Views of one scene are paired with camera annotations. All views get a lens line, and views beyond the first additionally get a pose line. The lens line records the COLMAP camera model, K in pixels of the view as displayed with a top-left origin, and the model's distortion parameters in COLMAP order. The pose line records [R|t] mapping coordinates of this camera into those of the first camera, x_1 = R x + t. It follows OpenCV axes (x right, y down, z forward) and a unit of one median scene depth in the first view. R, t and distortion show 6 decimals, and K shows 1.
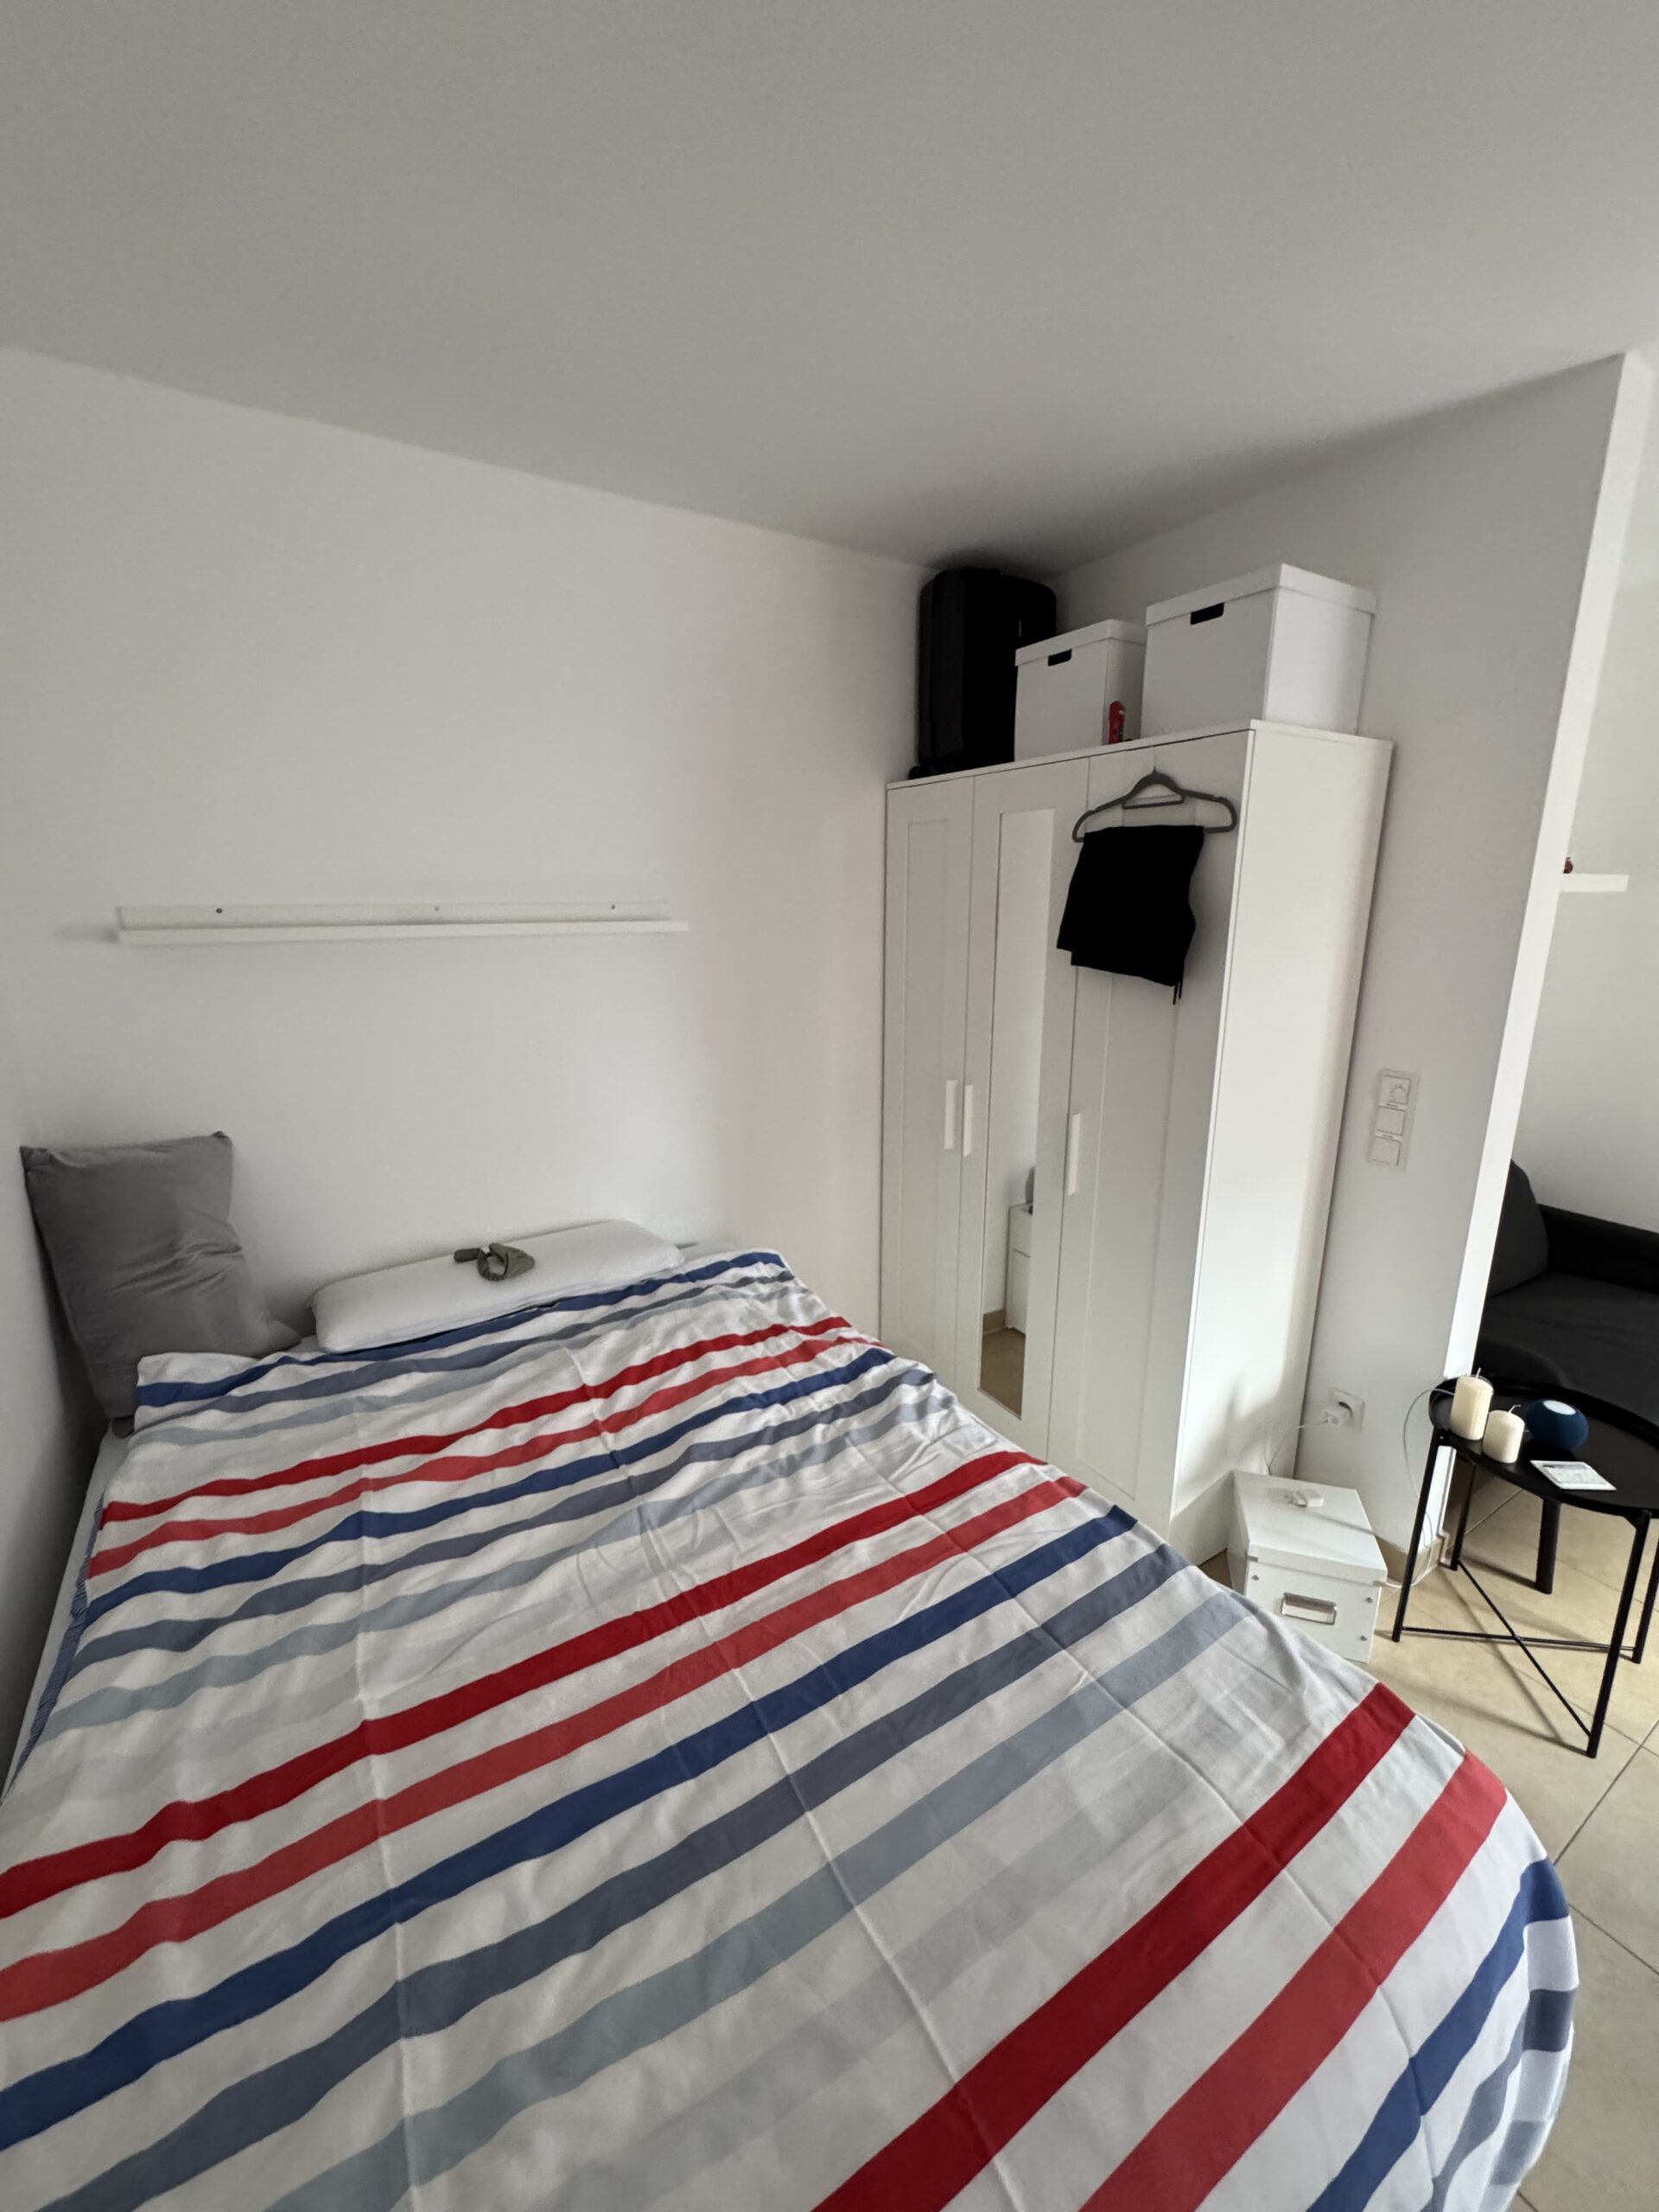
lens RADIAL K [[886.1, 0, 834.4], [0, 886.1, 1102.4], [0, 0, 1]] dist [0.002234, -0.000081]
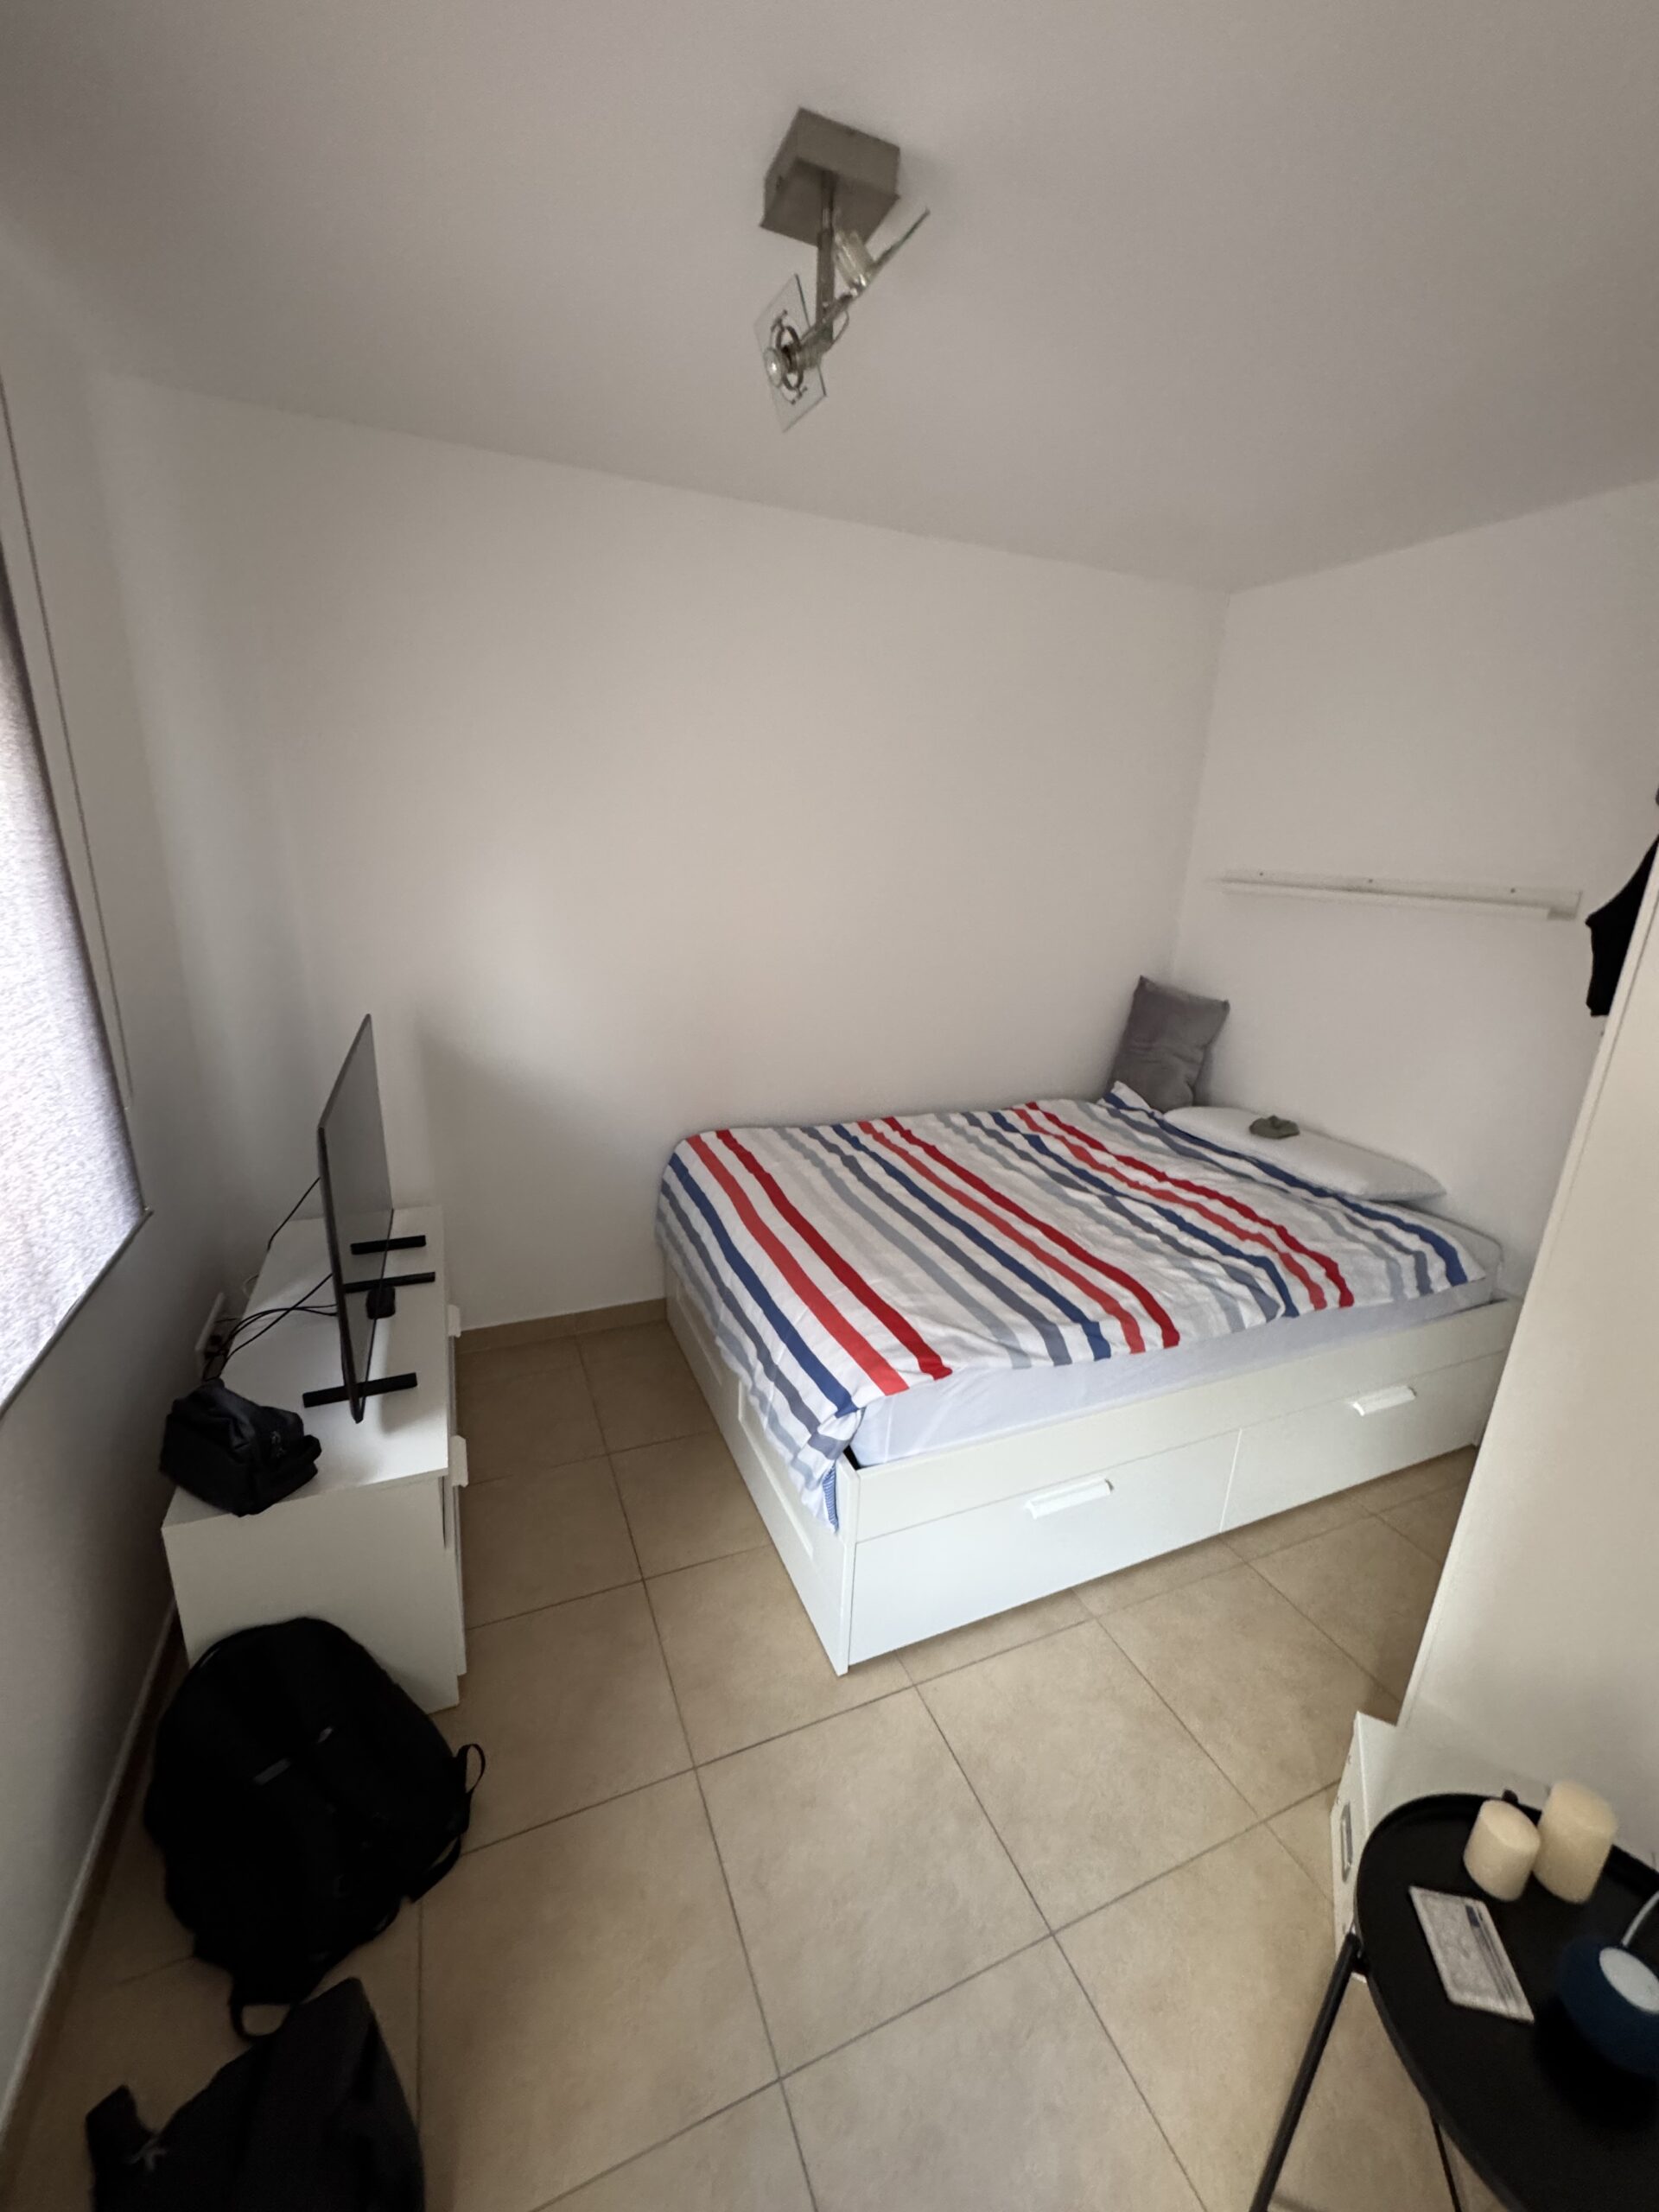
lens RADIAL K [[886.1, 0, 832.8], [0, 886.1, 1106.8], [0, 0, 1]] dist [0.002234, -0.000081]
pose [[-0.154972, 0.281338, -0.947013, 1.409200], [-0.273785, 0.908816, 0.314793, -0.141037], [0.949224, 0.308062, -0.063815, 0.542345]]
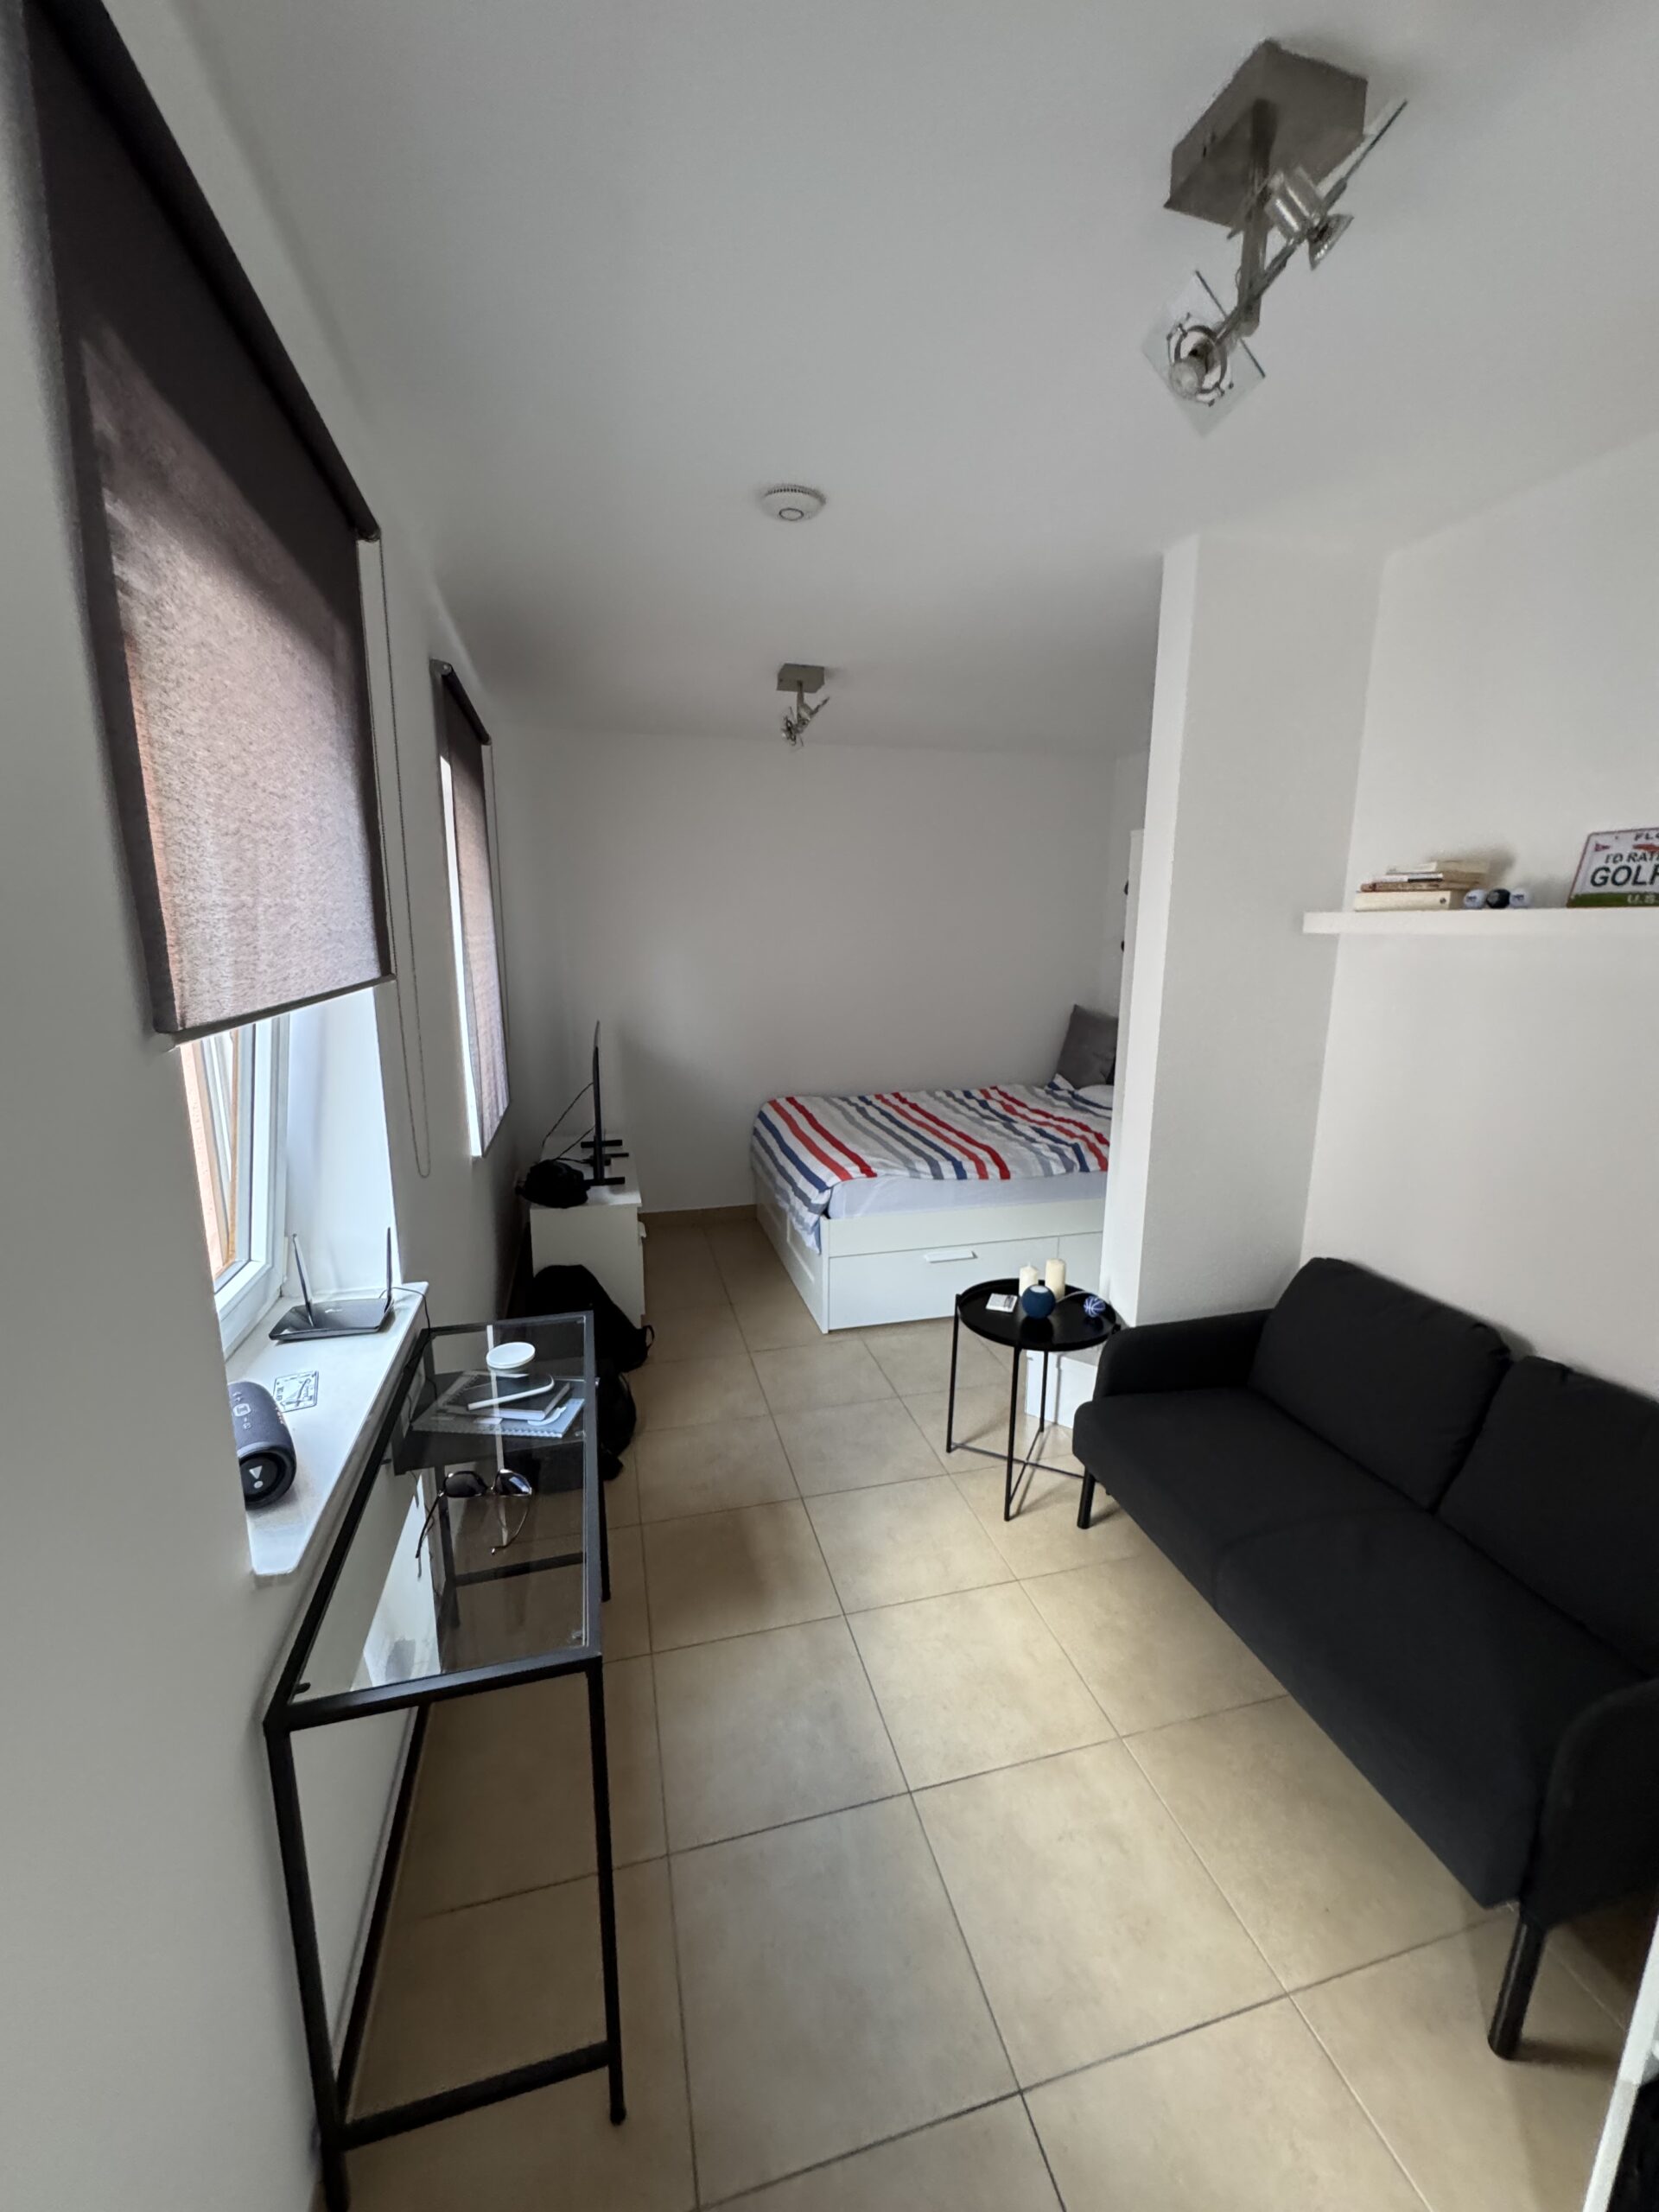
lens RADIAL K [[886.1, 0, 832.8], [0, 886.1, 1108.3], [0, 0, 1]] dist [0.002234, -0.000081]
pose [[-0.295732, 0.195757, -0.934998, 2.545801], [-0.232346, 0.934645, 0.269173, -0.271855], [0.926584, 0.296846, -0.230921, 1.085762]]
